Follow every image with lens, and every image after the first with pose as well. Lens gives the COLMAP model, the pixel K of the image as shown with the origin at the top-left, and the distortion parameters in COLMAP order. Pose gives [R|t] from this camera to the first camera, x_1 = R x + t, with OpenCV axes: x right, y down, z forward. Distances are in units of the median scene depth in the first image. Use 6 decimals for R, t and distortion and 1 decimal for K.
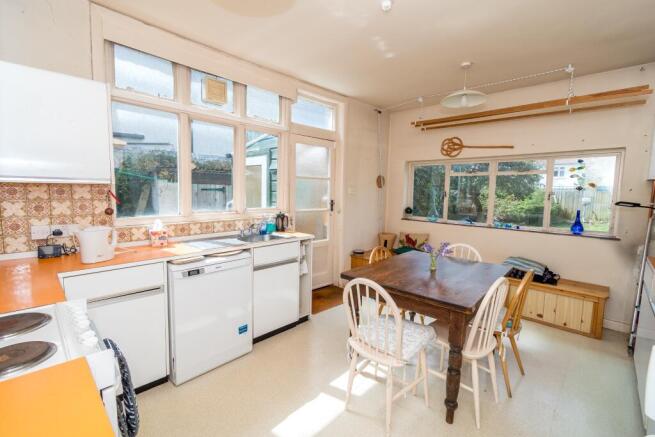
lens RADIAL K [[287.8, 0, 327.5], [0, 287.8, 218.5], [0, 0, 1]] dist [0.000576, 0.000087]
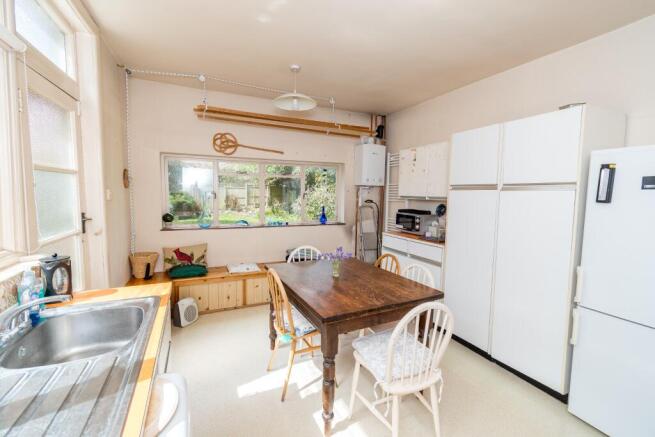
lens RADIAL K [[287.8, 0, 327.5], [0, 287.8, 218.5], [0, 0, 1]] dist [0.000576, 0.000087]
pose [[0.354316, -0.098678, 0.929905, -0.318588], [0.081969, 0.993866, 0.074233, -0.055635], [-0.931526, 0.049921, 0.360231, 0.392421]]
